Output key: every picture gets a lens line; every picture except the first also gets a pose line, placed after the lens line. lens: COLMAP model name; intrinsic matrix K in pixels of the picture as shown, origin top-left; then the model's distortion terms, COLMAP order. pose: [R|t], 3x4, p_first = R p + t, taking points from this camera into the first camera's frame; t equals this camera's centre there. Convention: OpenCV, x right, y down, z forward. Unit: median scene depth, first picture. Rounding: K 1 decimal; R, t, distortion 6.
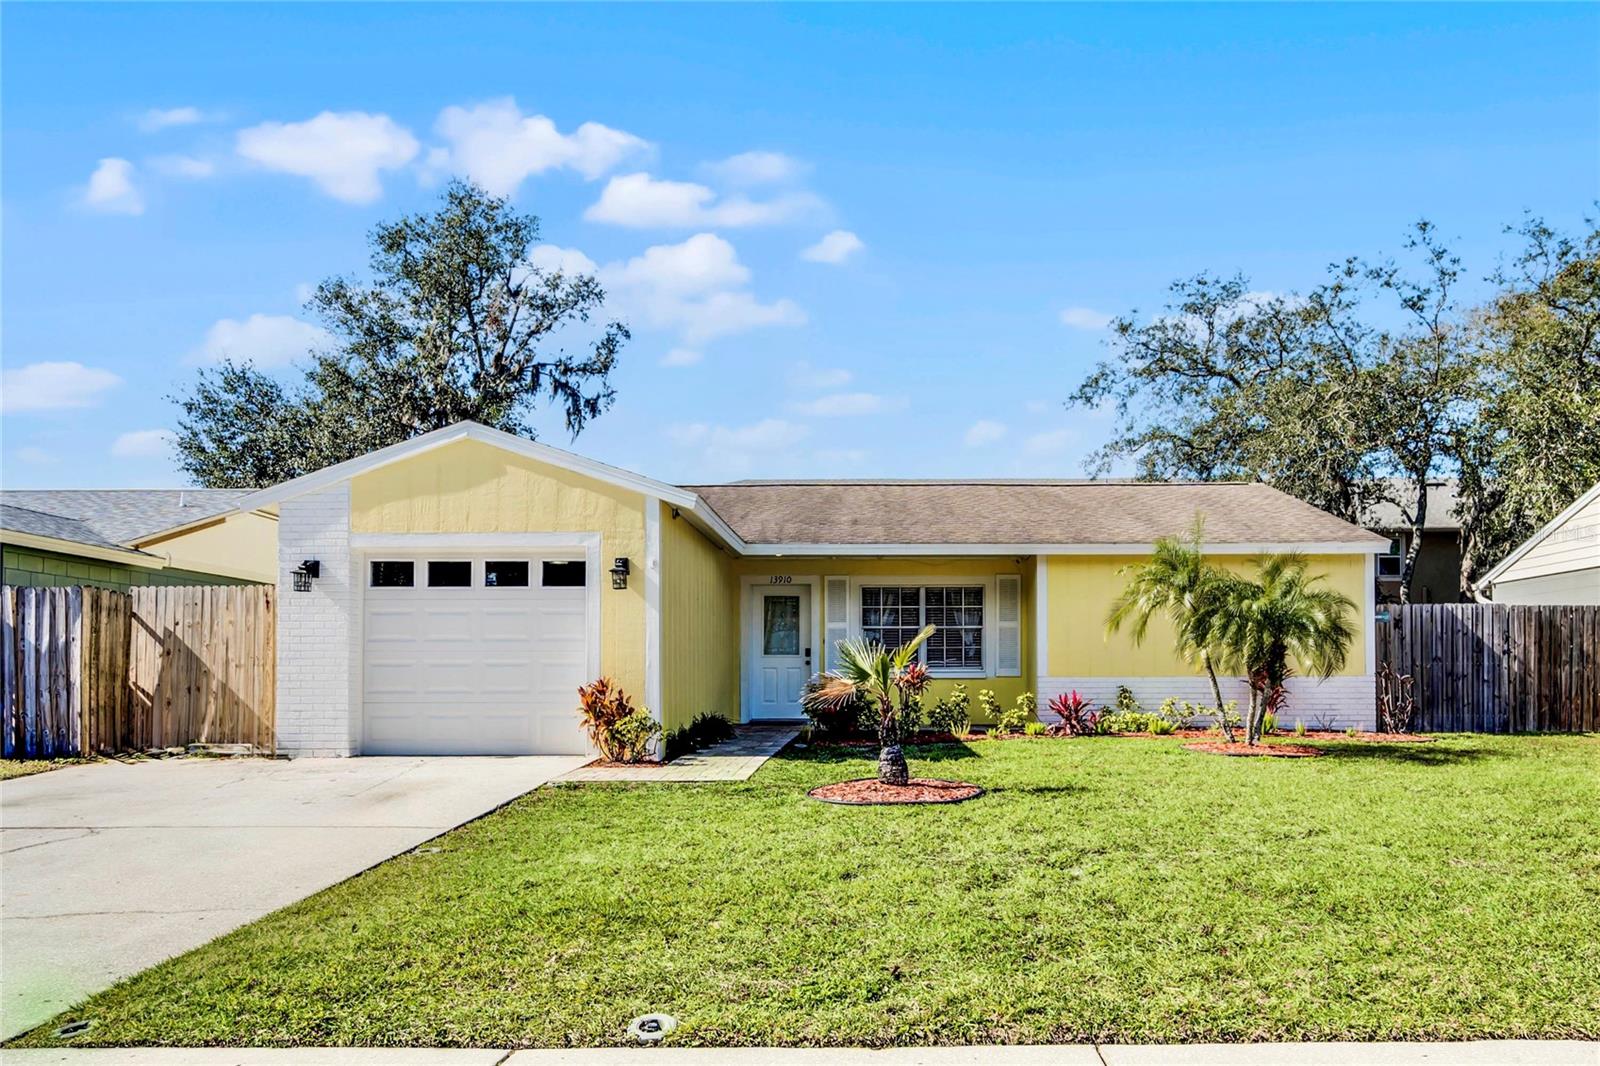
lens RADIAL K [[730.8, 0, 806.0], [0, 730.8, 535.4], [0, 0, 1]] dist [-0.003222, 0.001261]
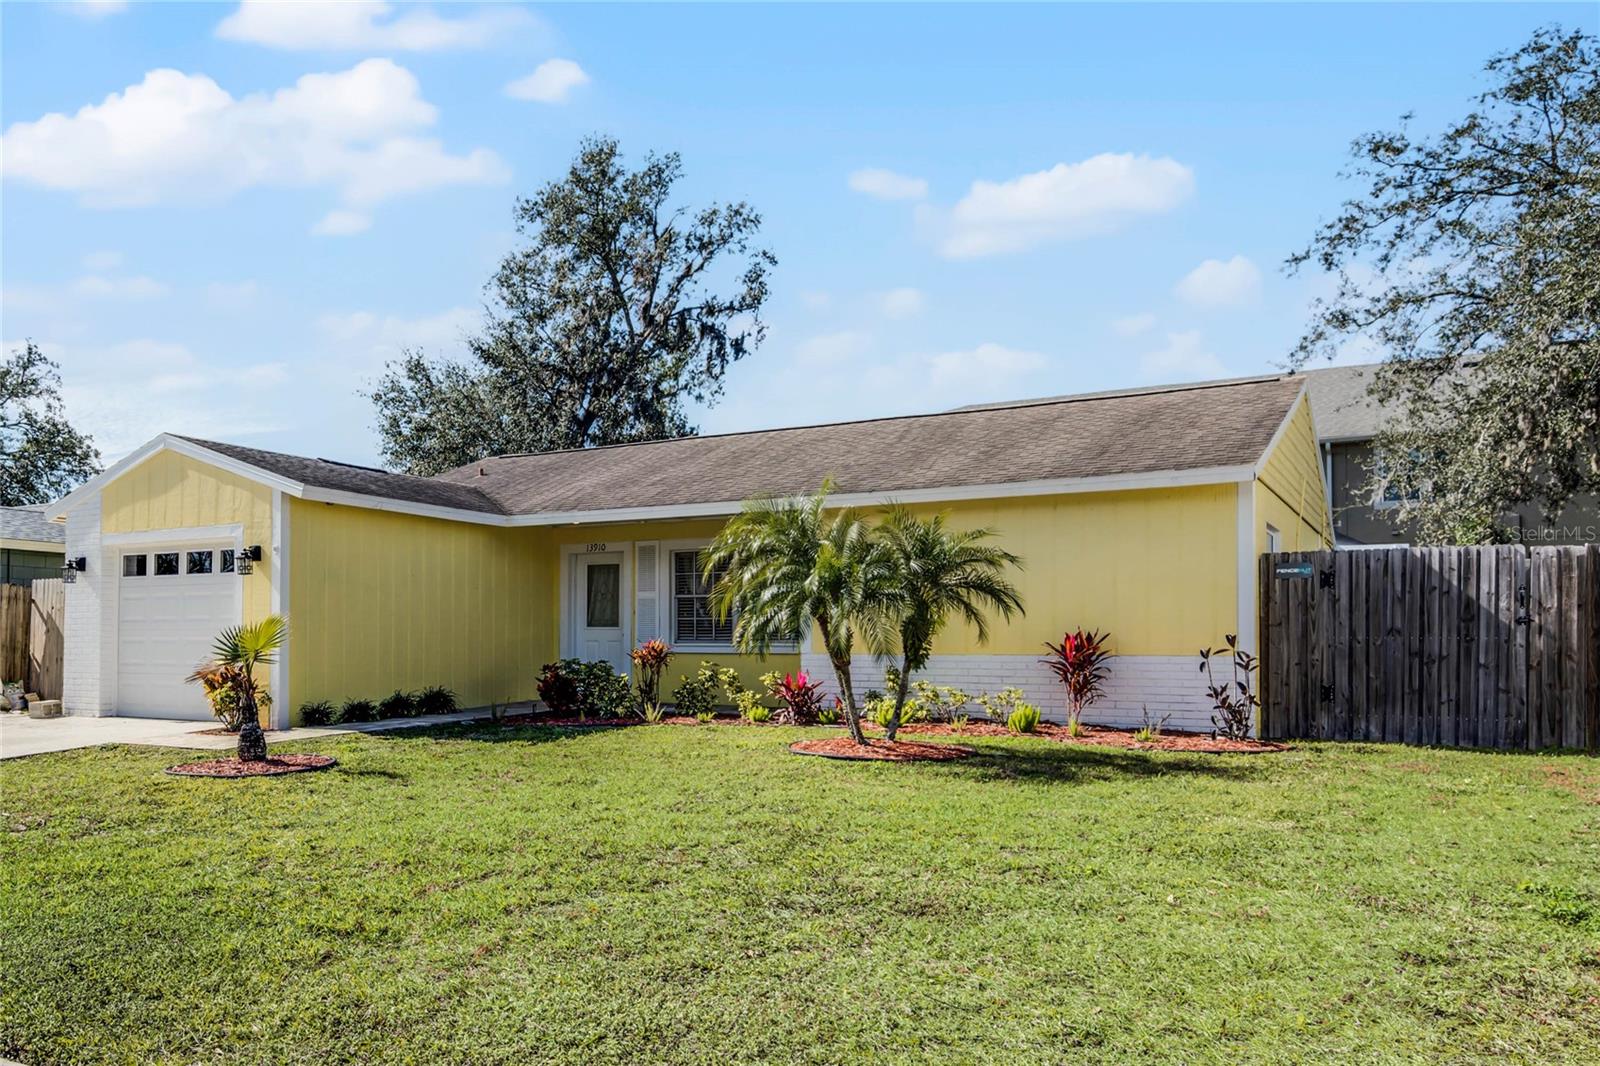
lens RADIAL K [[882.2, 0, 800.0], [0, 882.2, 450.3], [0, 0, 1]] dist [0.001540, -0.000105]
pose [[0.921733, -0.079451, -0.379600, 0.682628], [0.070058, 0.996799, -0.038518, -0.002889], [0.381446, 0.008909, 0.924348, 0.044431]]
